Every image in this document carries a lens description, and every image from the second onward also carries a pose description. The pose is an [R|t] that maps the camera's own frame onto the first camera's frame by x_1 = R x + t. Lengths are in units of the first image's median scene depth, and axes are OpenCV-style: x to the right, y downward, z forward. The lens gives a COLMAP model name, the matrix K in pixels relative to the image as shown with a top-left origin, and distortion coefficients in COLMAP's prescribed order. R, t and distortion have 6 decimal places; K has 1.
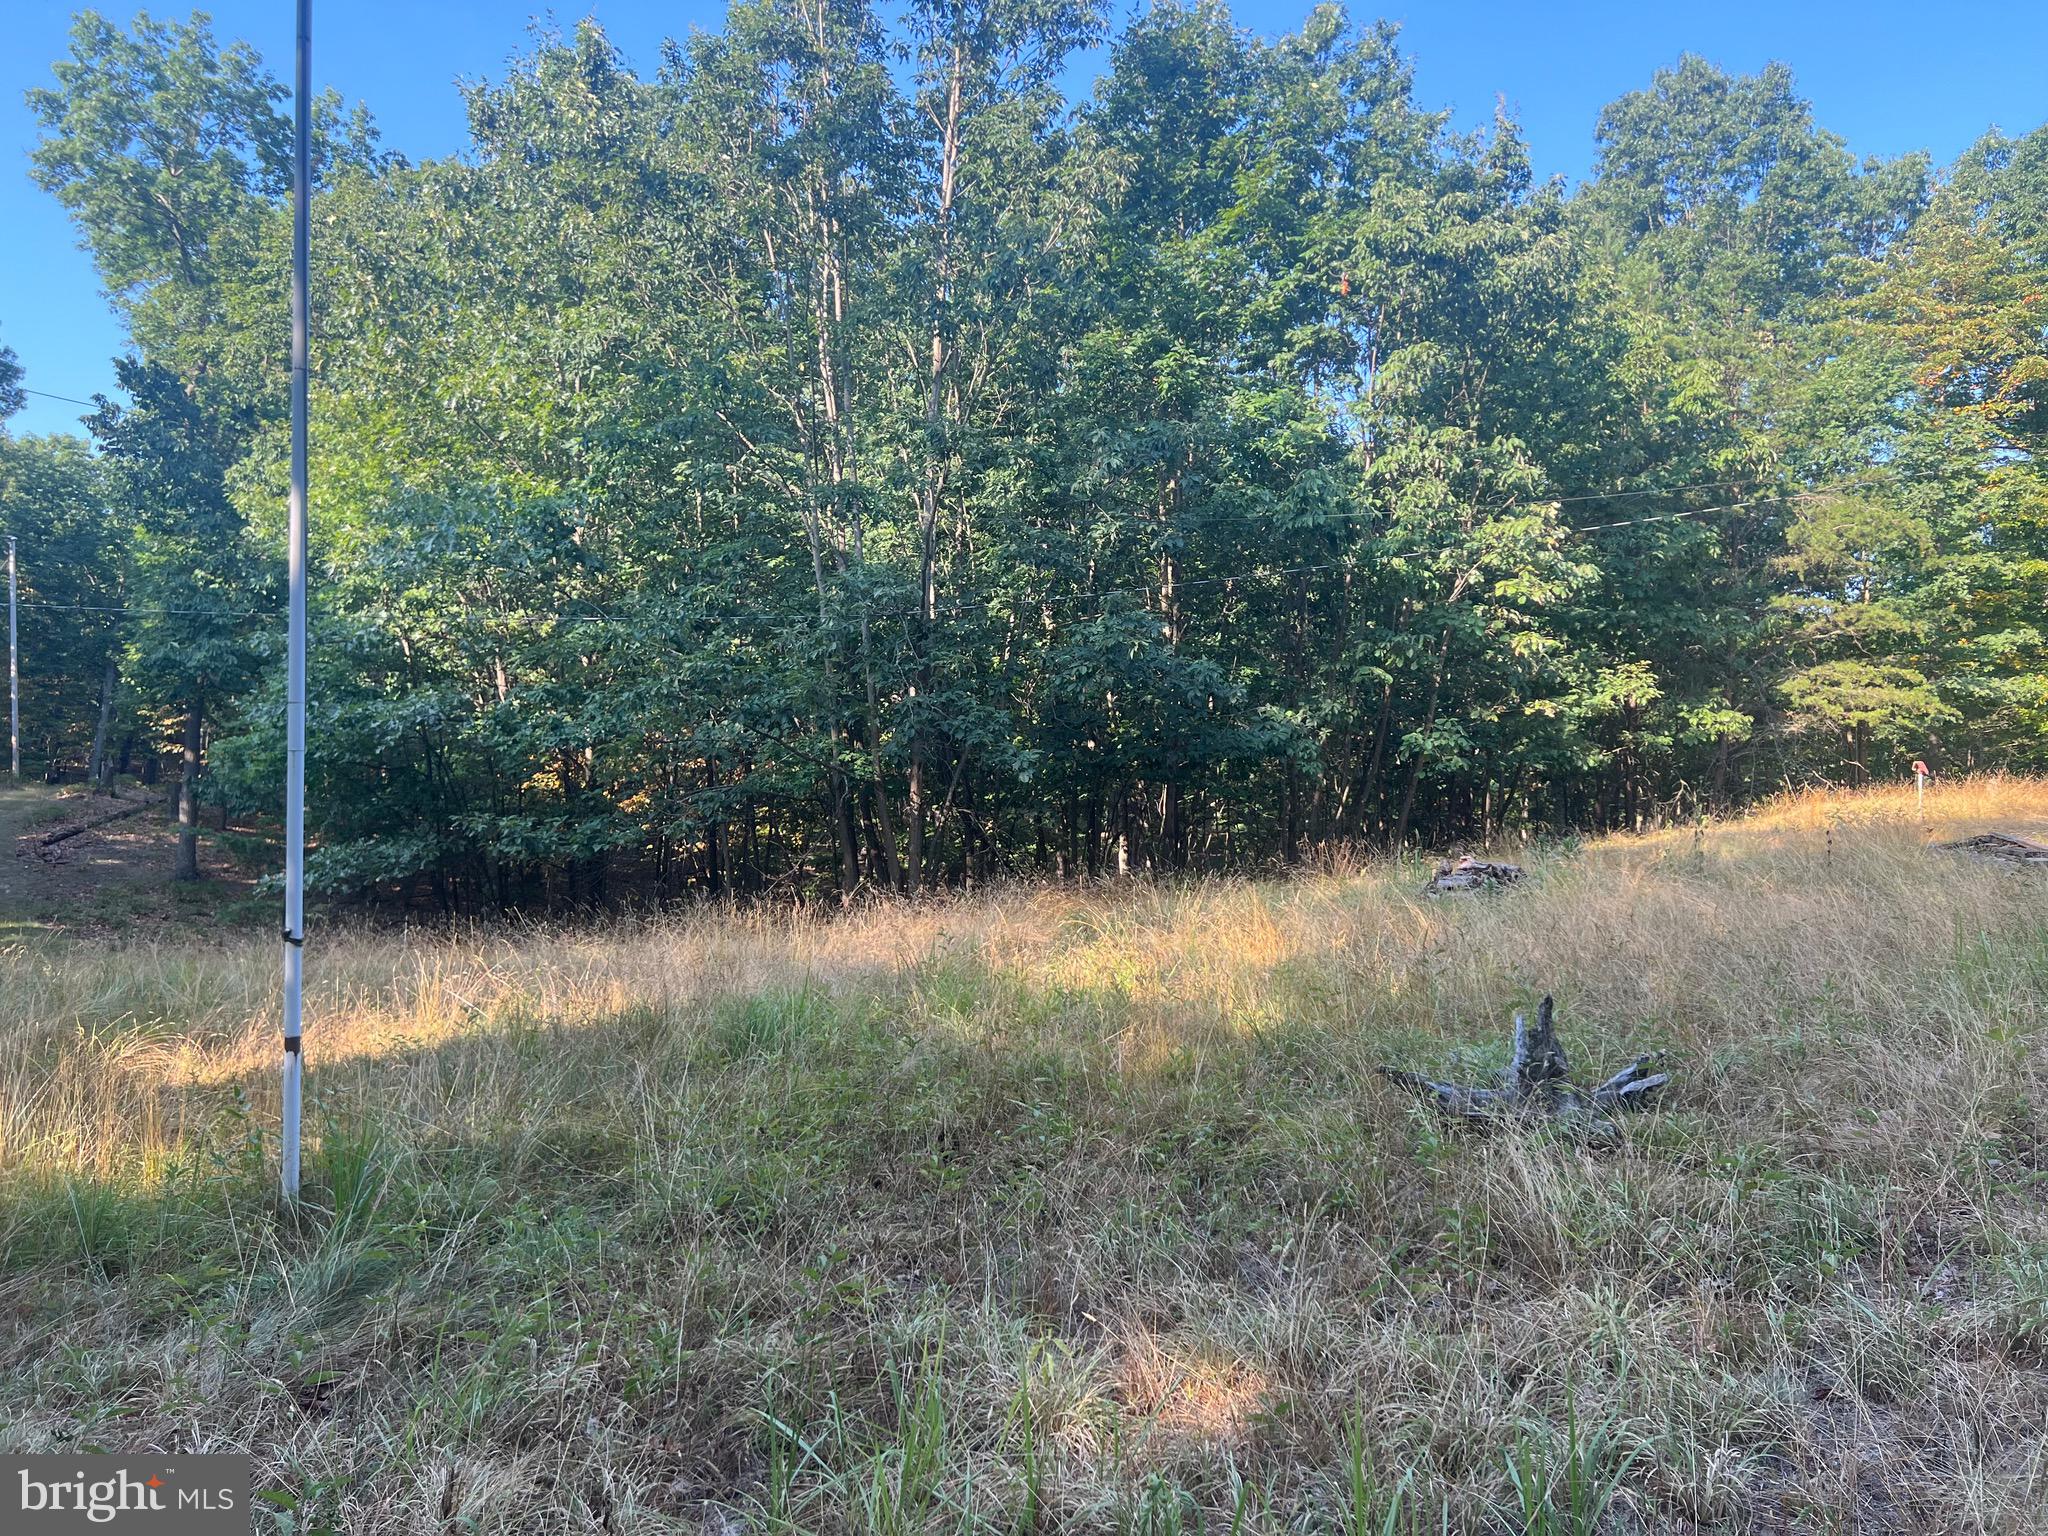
lens RADIAL K [[1525.5, 0, 1024.7], [0, 1525.5, 779.9], [0, 0, 1]] dist [0.060811, -0.057010]
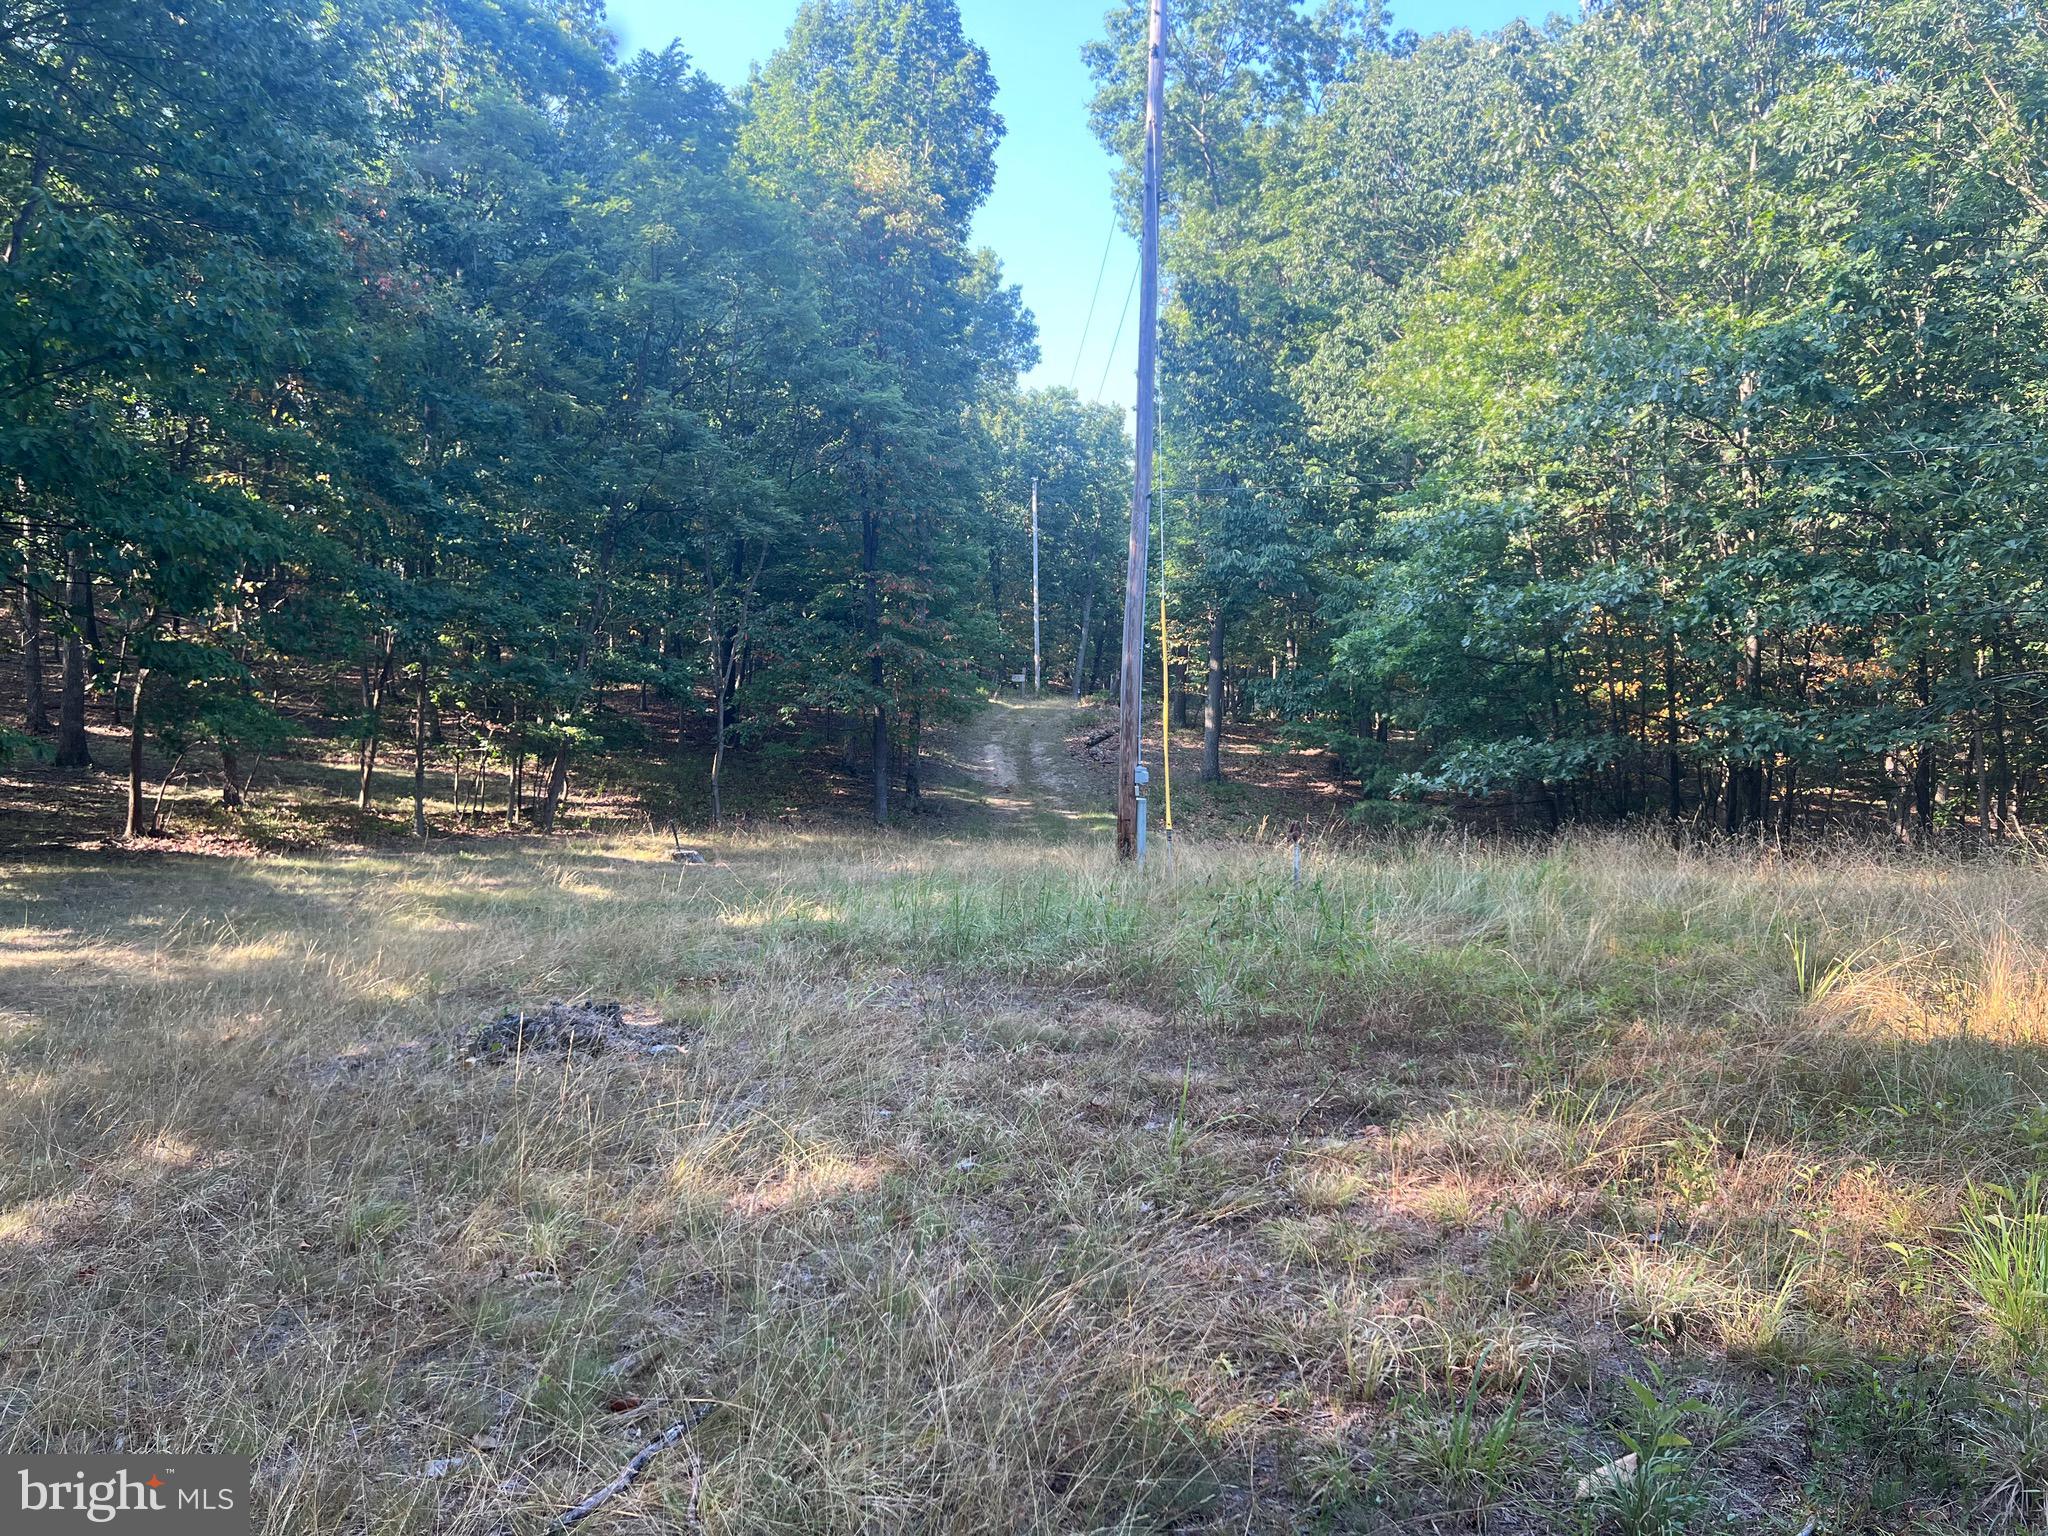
lens RADIAL K [[1525.5, 0, 1024.7], [0, 1525.5, 779.9], [0, 0, 1]] dist [0.060811, -0.057010]
pose [[0.856569, 0.028264, -0.515259, -0.242885], [-0.000857, 0.998575, 0.053351, 0.016967], [0.516032, -0.045257, 0.855373, 0.081304]]
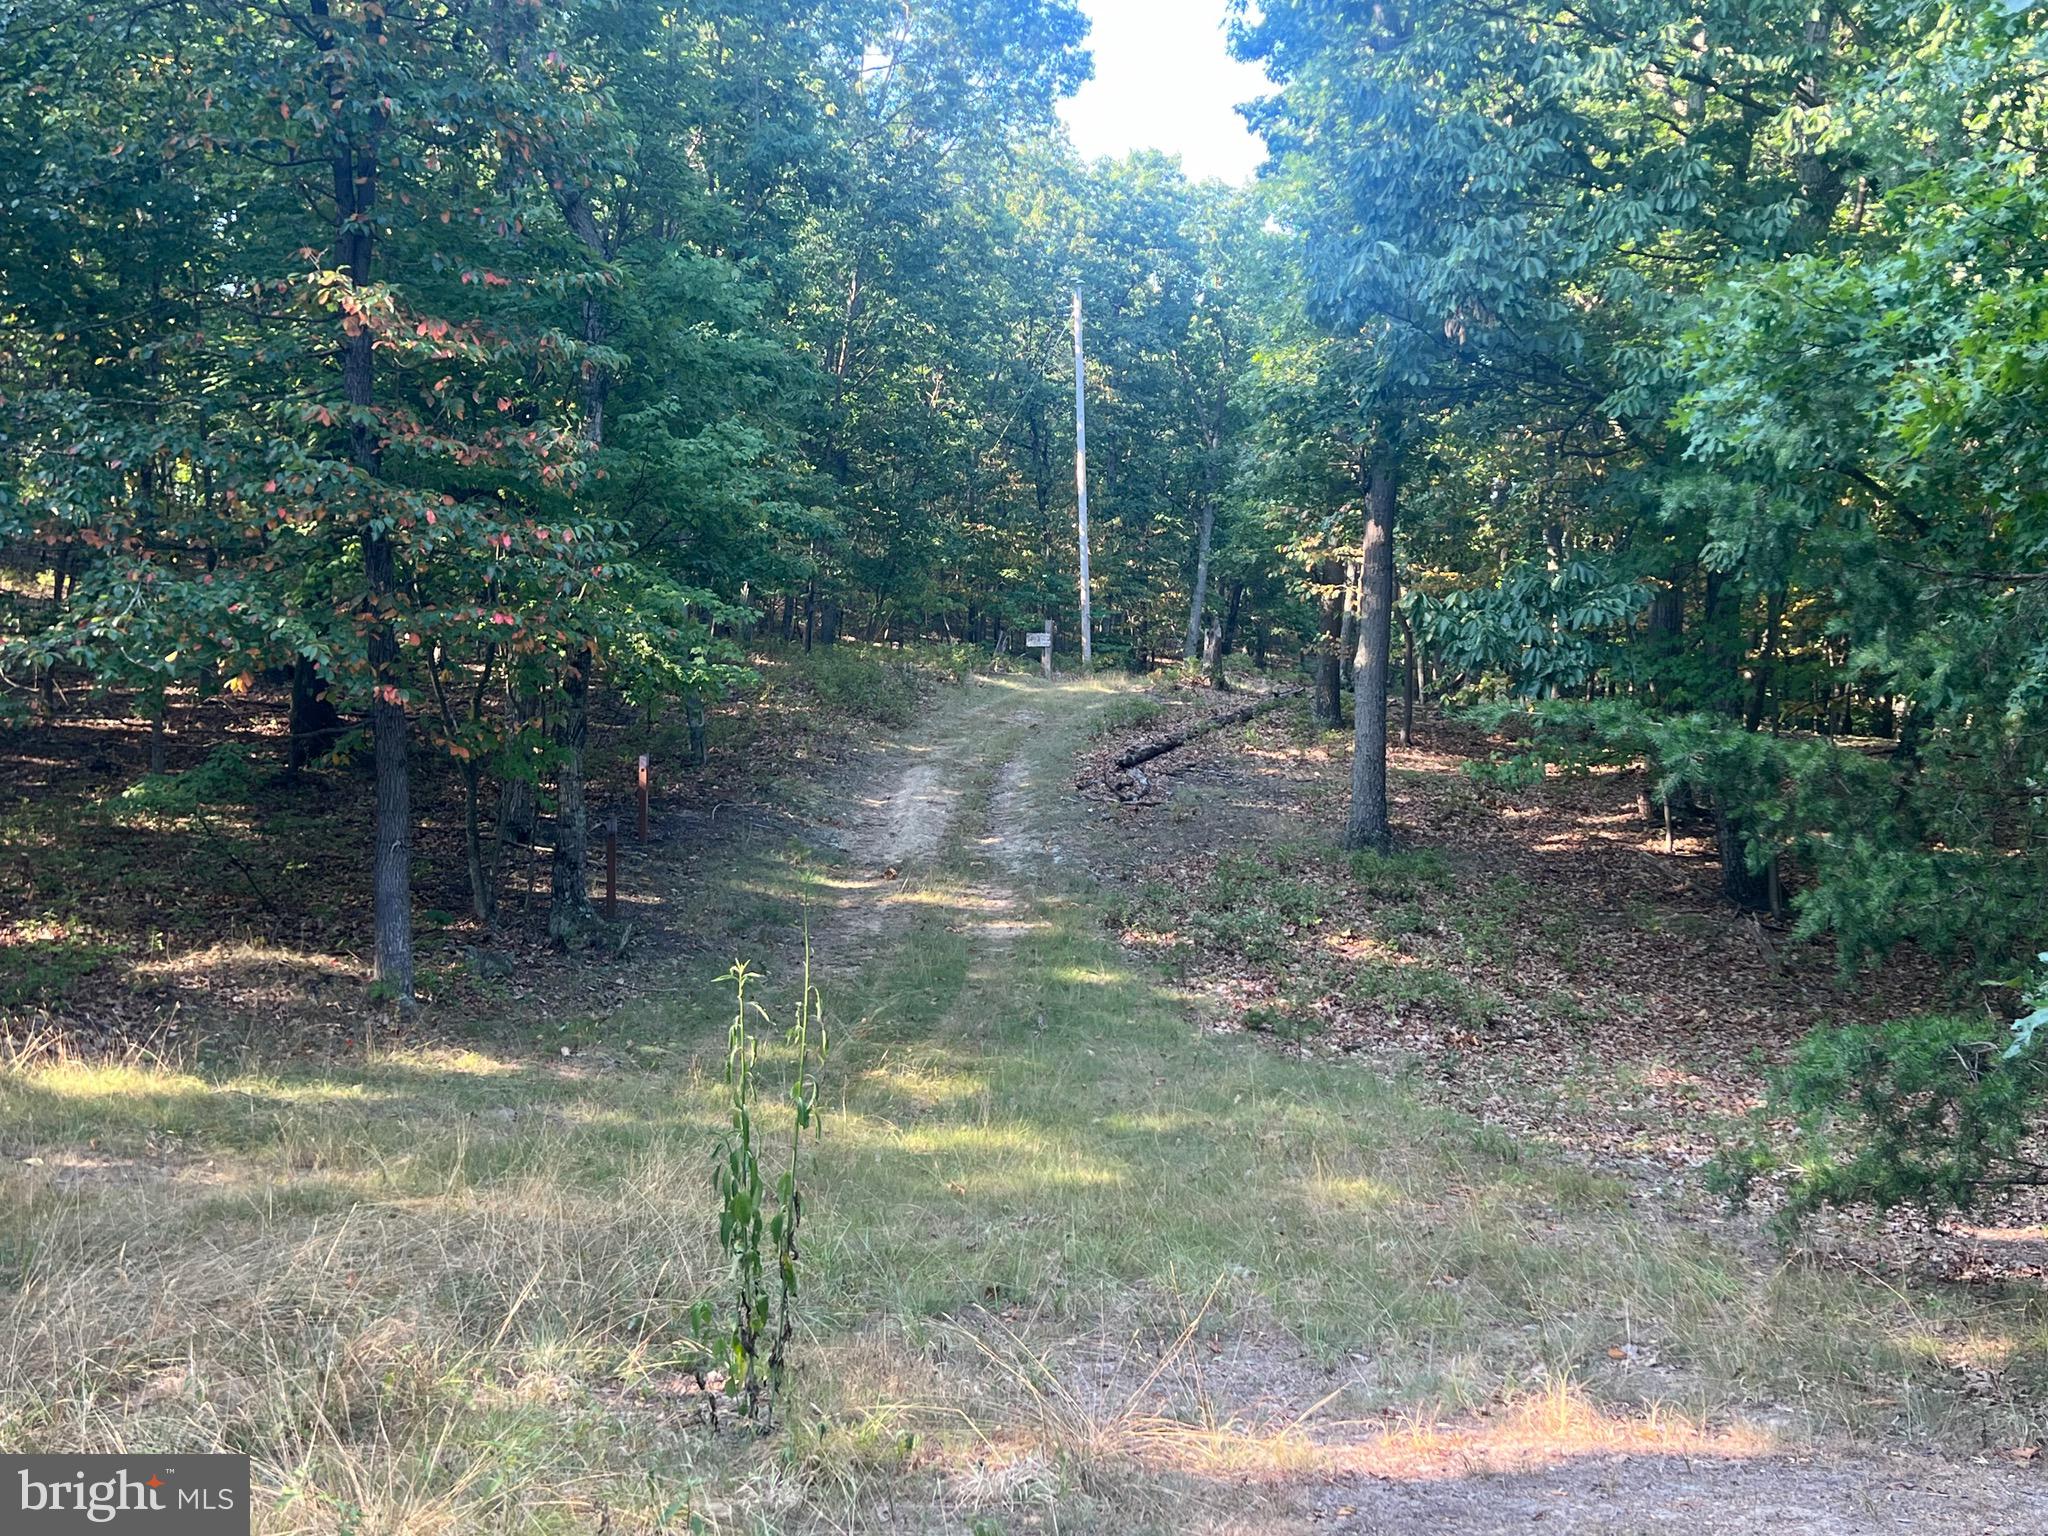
lens RADIAL K [[2192.0, 0, 1024.2], [0, 2192.0, 769.9], [0, 0, 1]] dist [0.005421, 0.002963]
pose [[0.818188, 0.010000, -0.574864, -0.527211], [0.011319, 0.999375, 0.033496, 0.038780], [0.574839, -0.033913, 0.817563, 0.847605]]
